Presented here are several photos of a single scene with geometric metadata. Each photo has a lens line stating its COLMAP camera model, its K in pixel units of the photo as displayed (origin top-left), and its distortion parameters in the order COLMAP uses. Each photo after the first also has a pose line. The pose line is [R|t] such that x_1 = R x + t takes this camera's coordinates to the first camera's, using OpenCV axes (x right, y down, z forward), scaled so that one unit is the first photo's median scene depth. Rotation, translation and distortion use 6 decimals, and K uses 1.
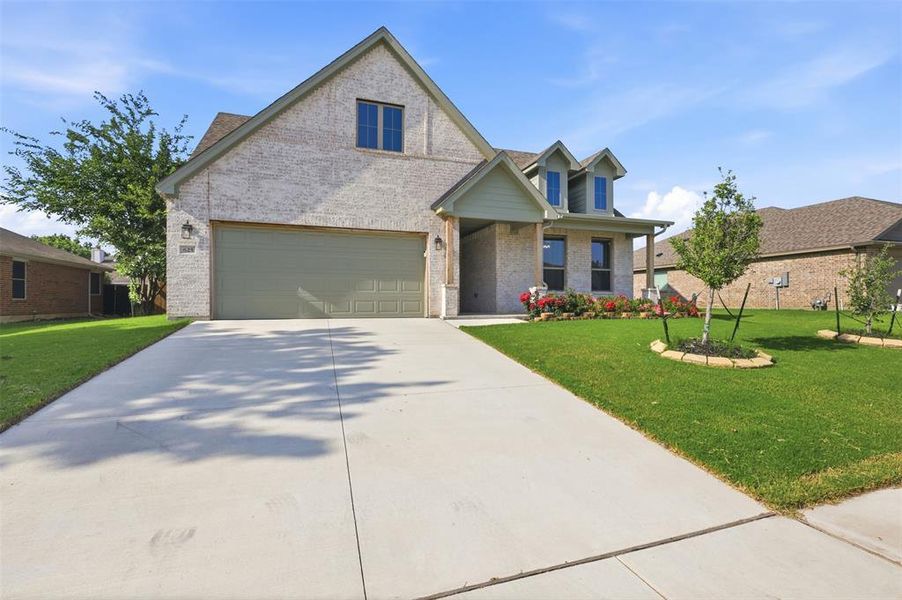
lens RADIAL K [[424.7, 0, 450.8], [0, 424.7, 302.7], [0, 0, 1]] dist [-0.000477, 0.000413]
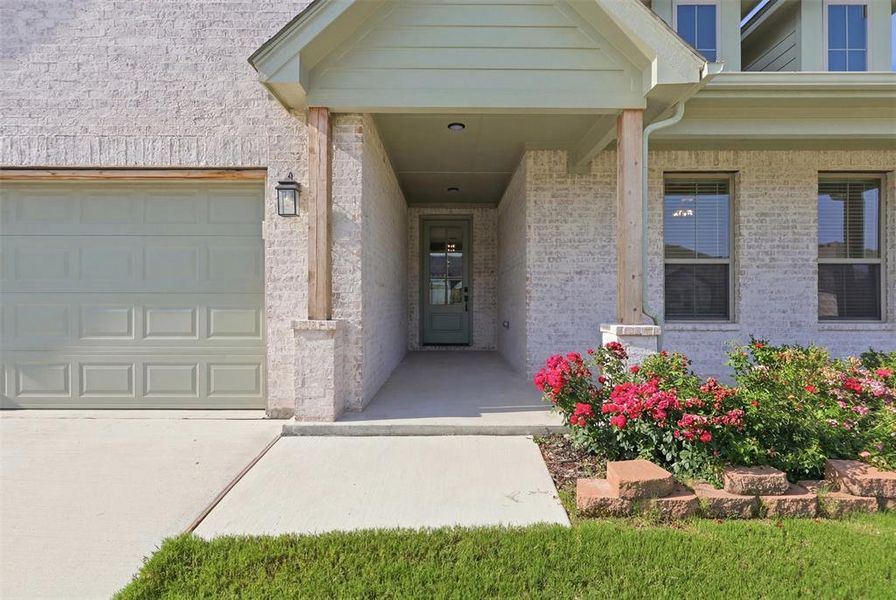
lens RADIAL K [[418.9, 0, 448.0], [0, 418.9, 300.0], [0, 0, 1]] dist [0.004073, 0.001185]
pose [[0.945952, -0.000120, -0.324307, 0.182504], [0.000265, 1.000000, 0.000403, -0.055158], [0.324307, -0.000467, 0.945952, 0.682459]]
